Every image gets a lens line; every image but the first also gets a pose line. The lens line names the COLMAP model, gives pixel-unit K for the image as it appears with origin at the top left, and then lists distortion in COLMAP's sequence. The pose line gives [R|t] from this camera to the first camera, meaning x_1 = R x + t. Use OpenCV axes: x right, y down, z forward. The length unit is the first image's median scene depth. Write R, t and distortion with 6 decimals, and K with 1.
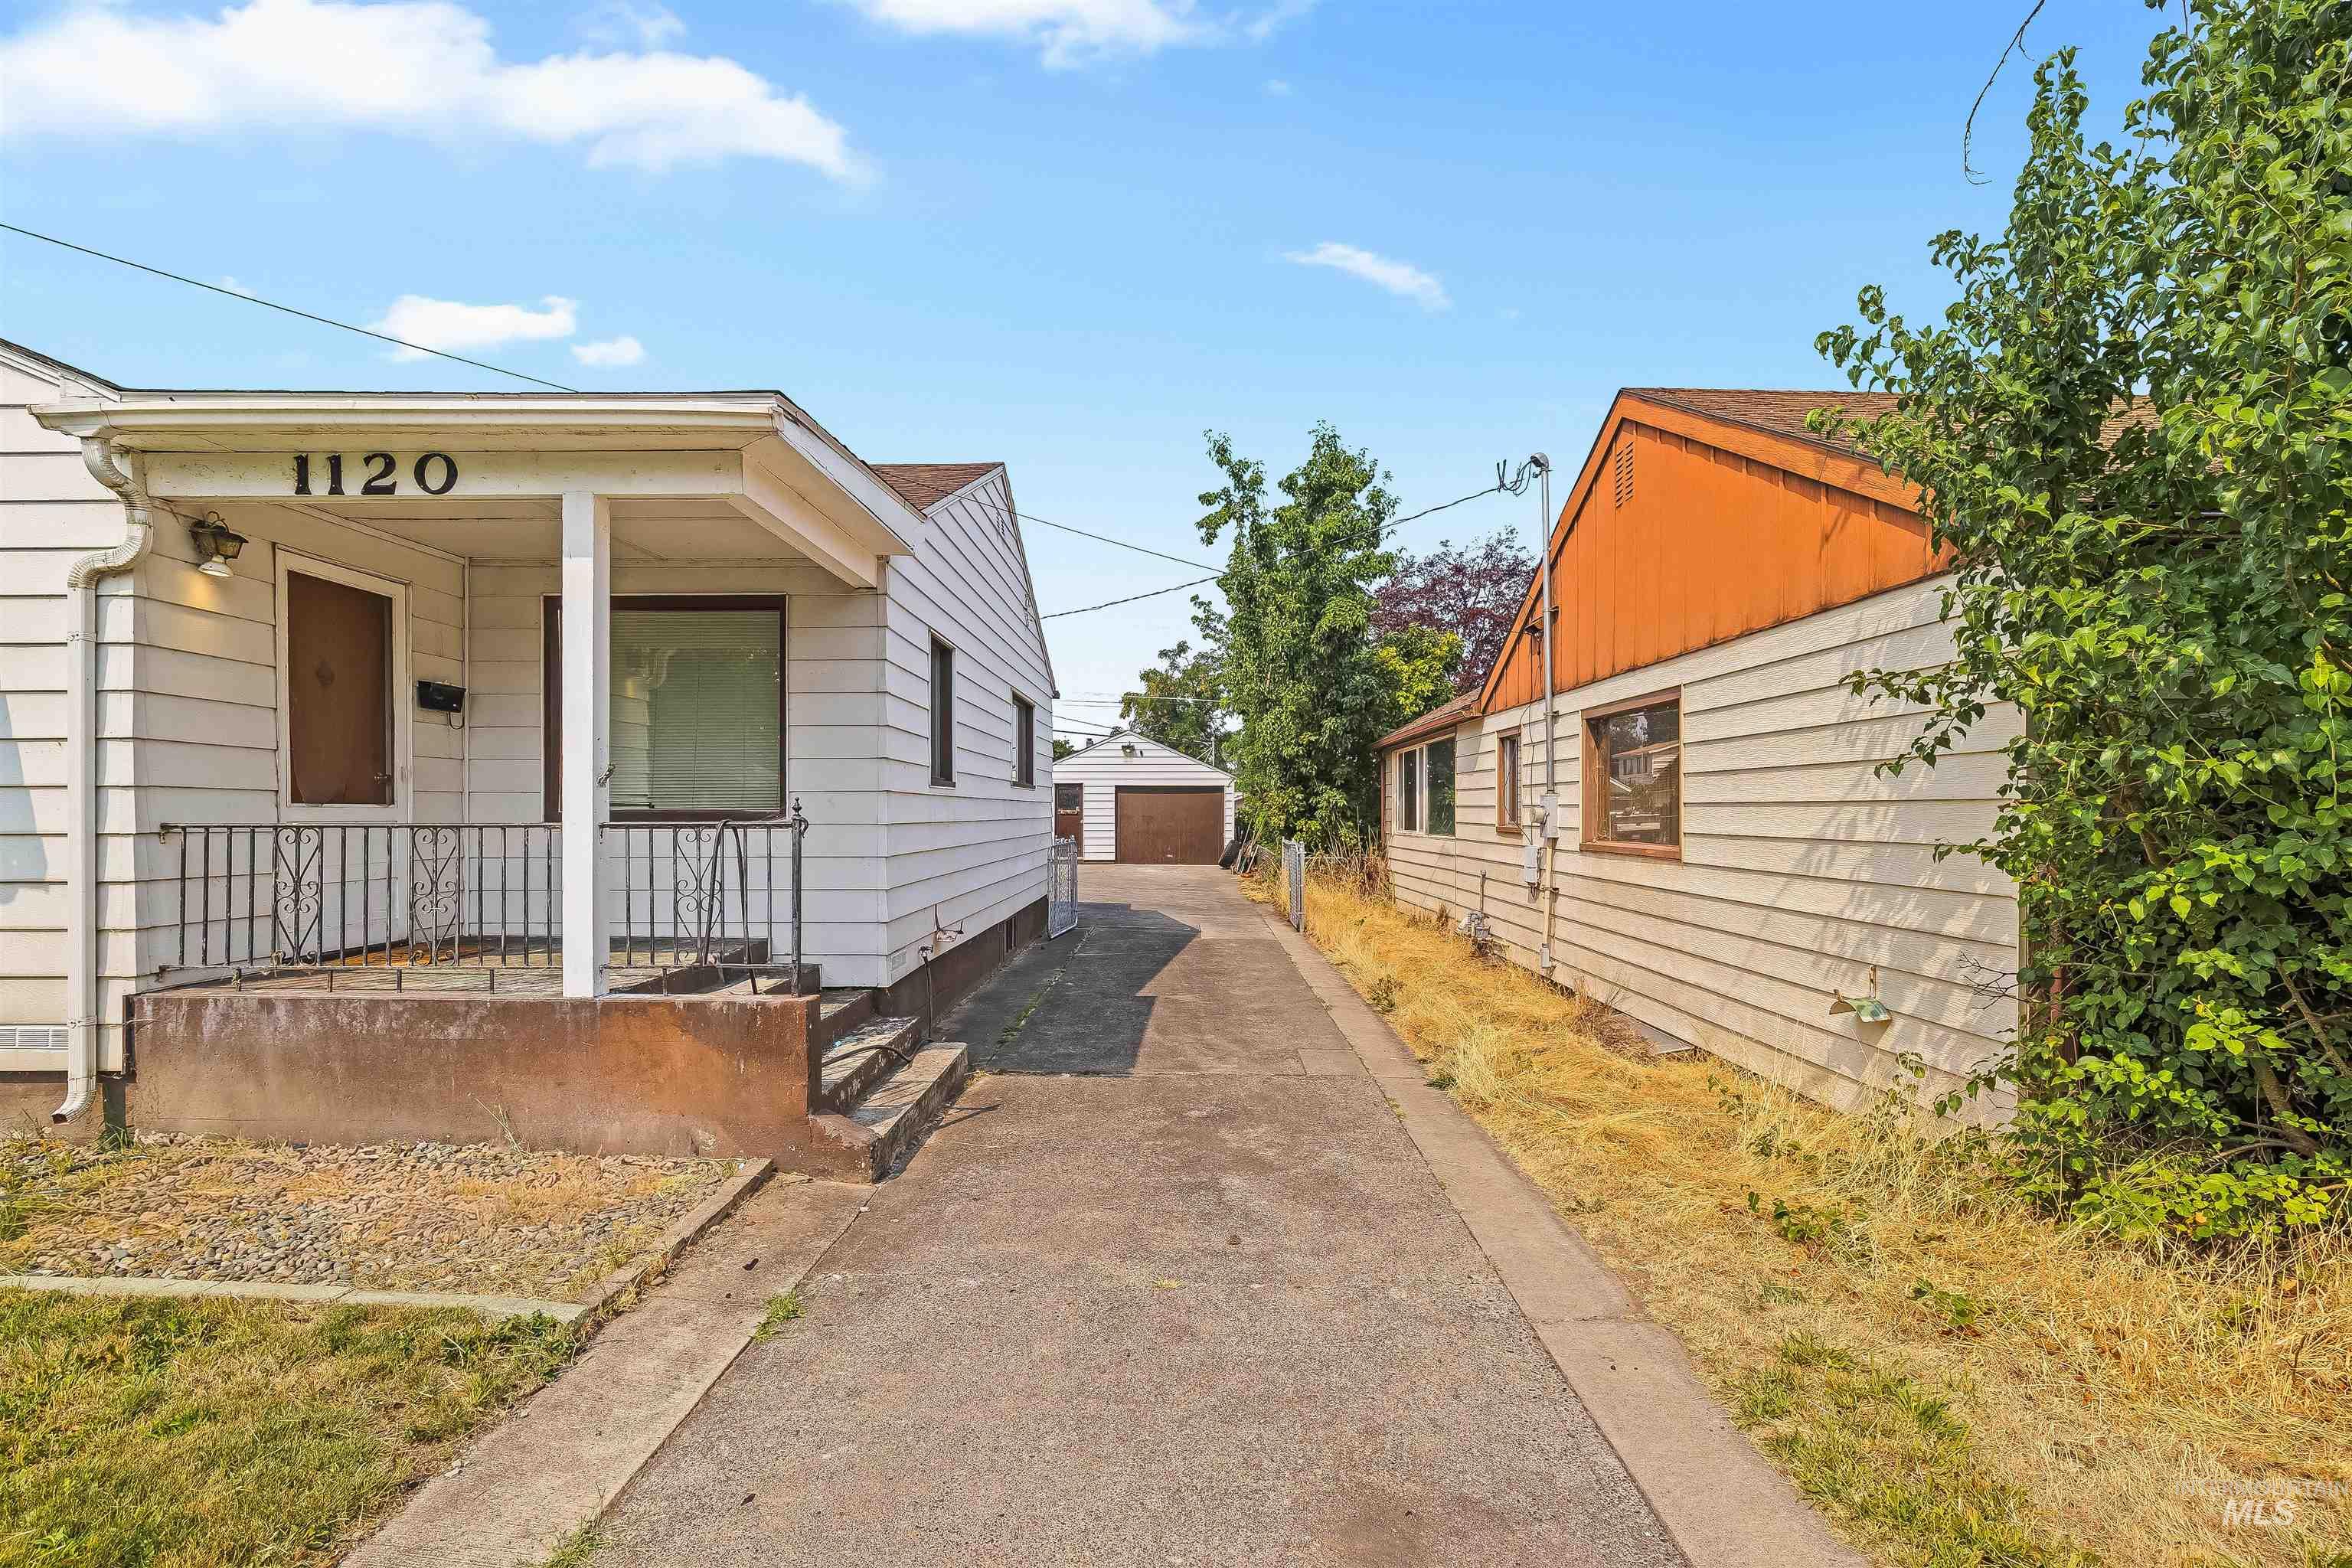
lens RADIAL K [[1084.1, 0, 1179.3], [0, 1084.1, 808.1], [0, 0, 1]] dist [-0.002135, -0.000131]
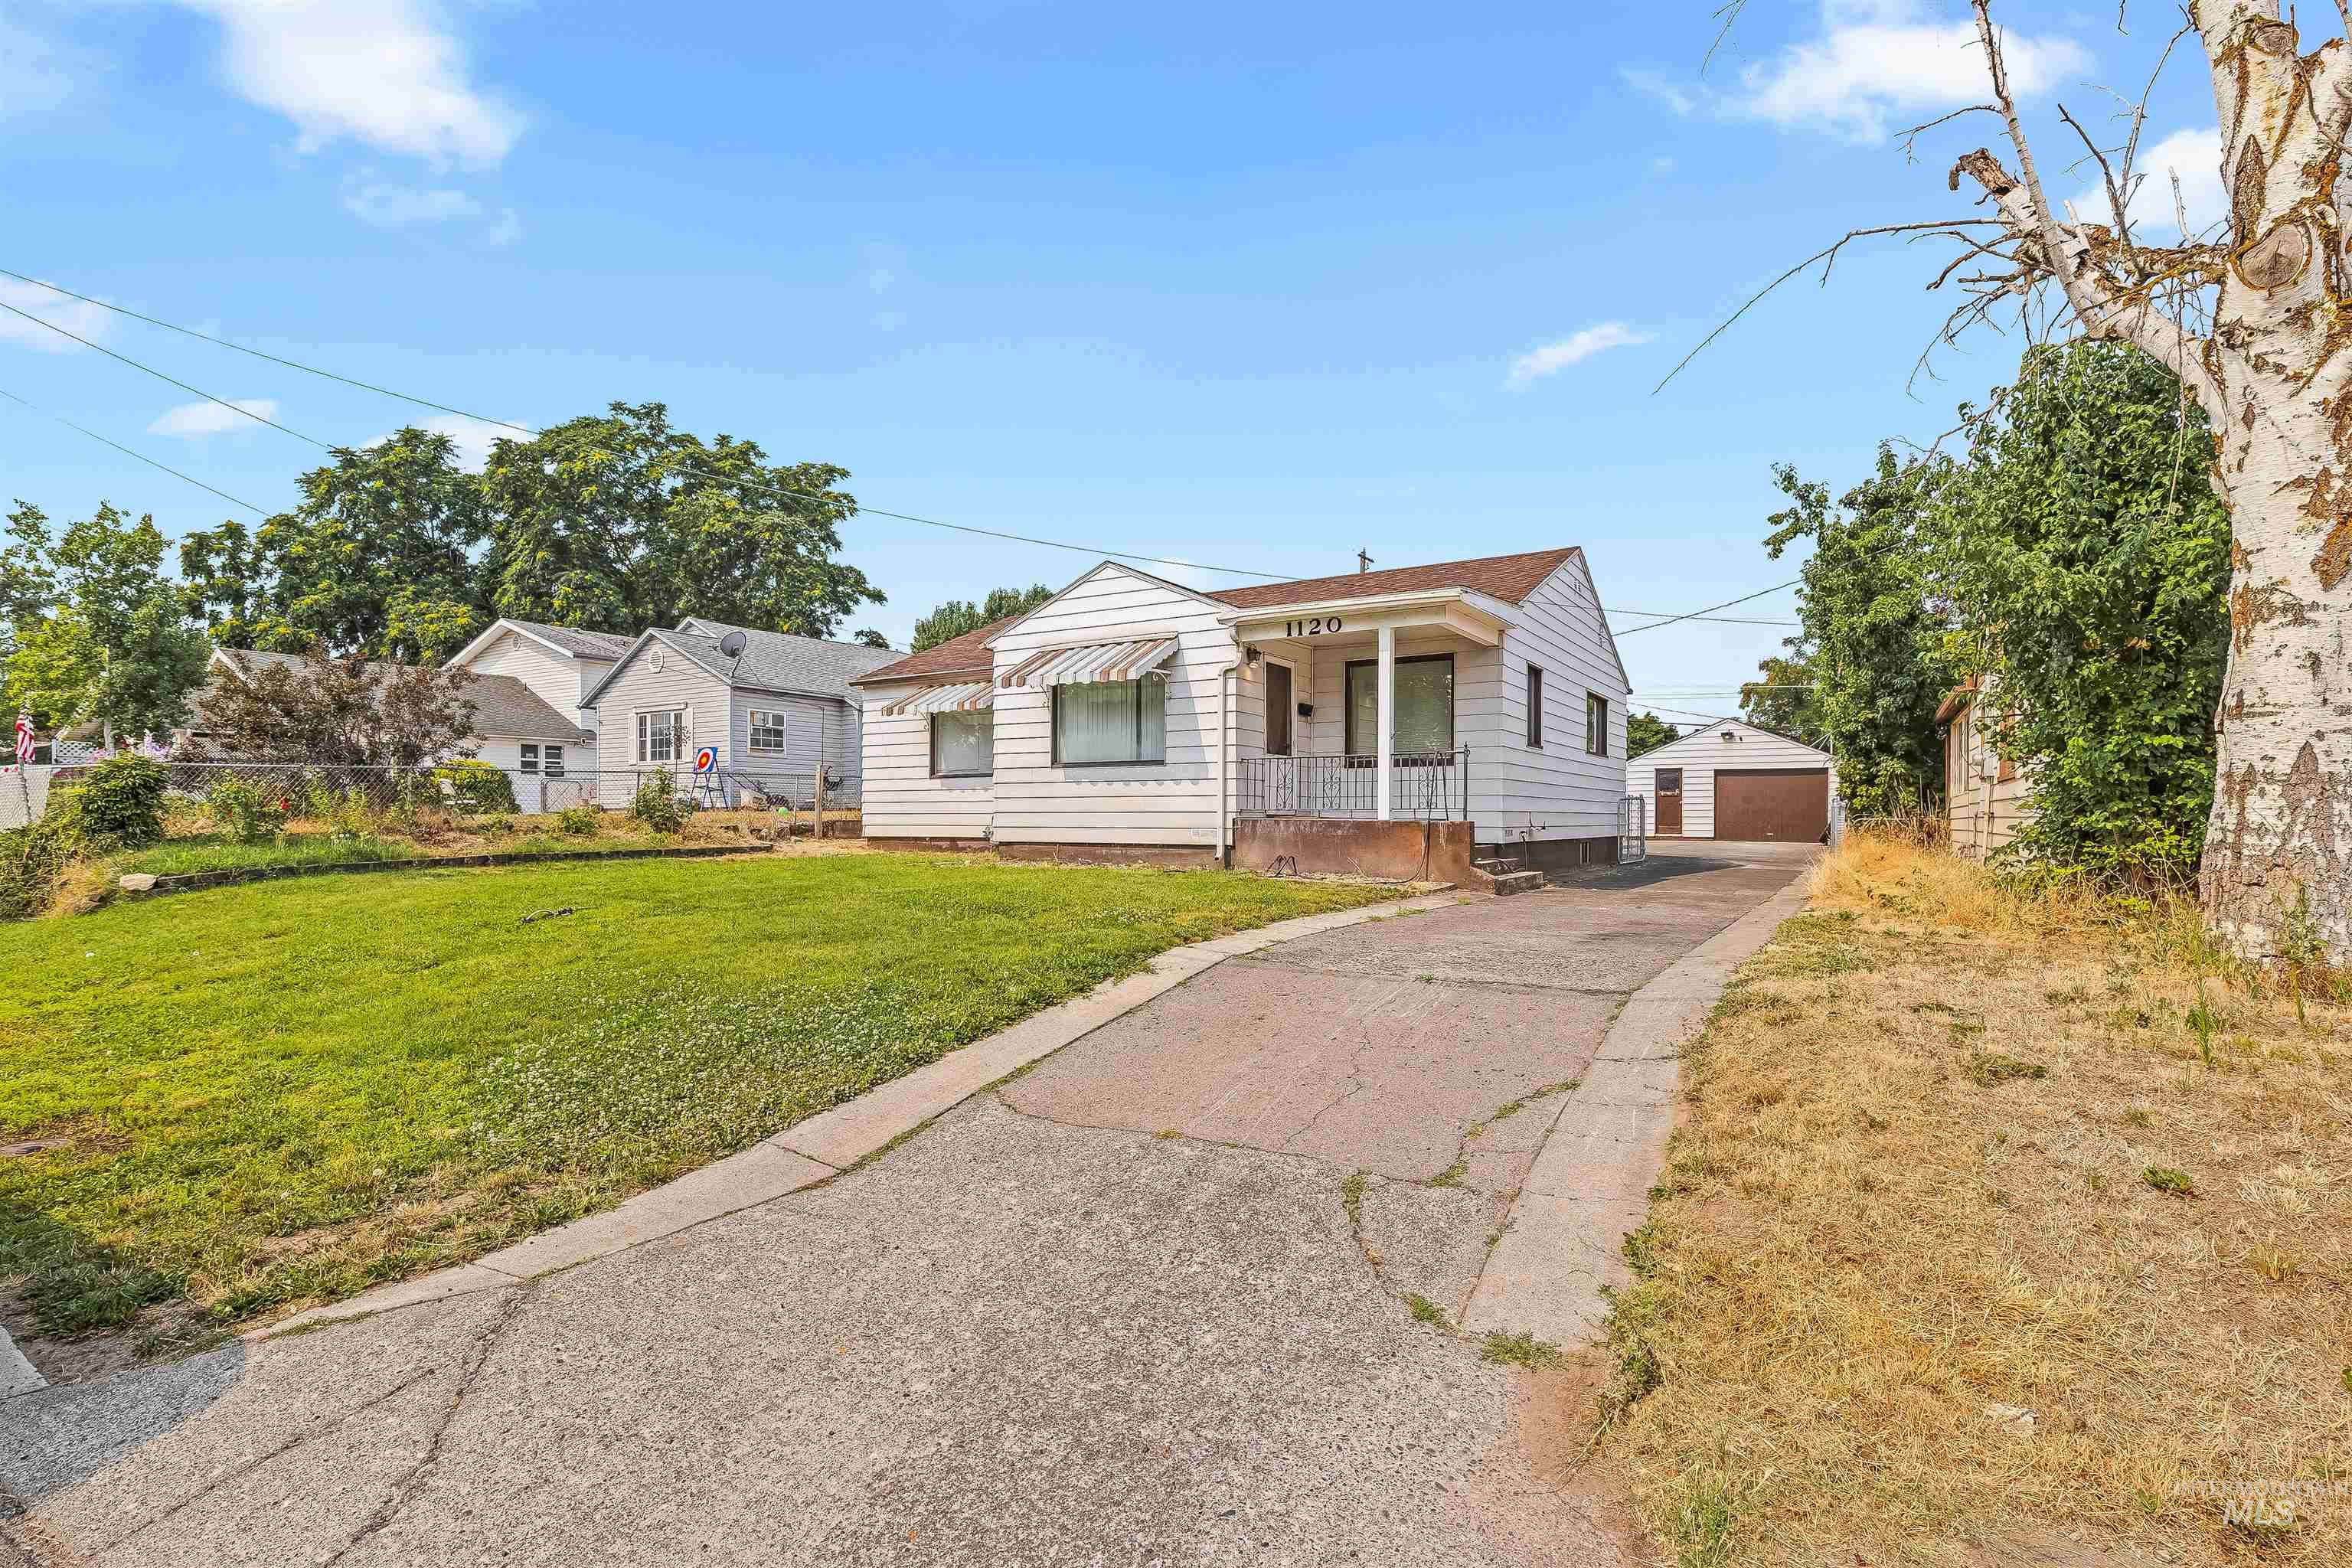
lens RADIAL K [[1084.1, 0, 1179.3], [0, 1084.1, 808.1], [0, 0, 1]] dist [-0.002135, -0.000131]
pose [[0.849089, 0.000199, -0.528249, 0.196530], [-0.002089, 0.999993, -0.002982, 0.074182], [0.528245, 0.003636, 0.849084, -0.714183]]
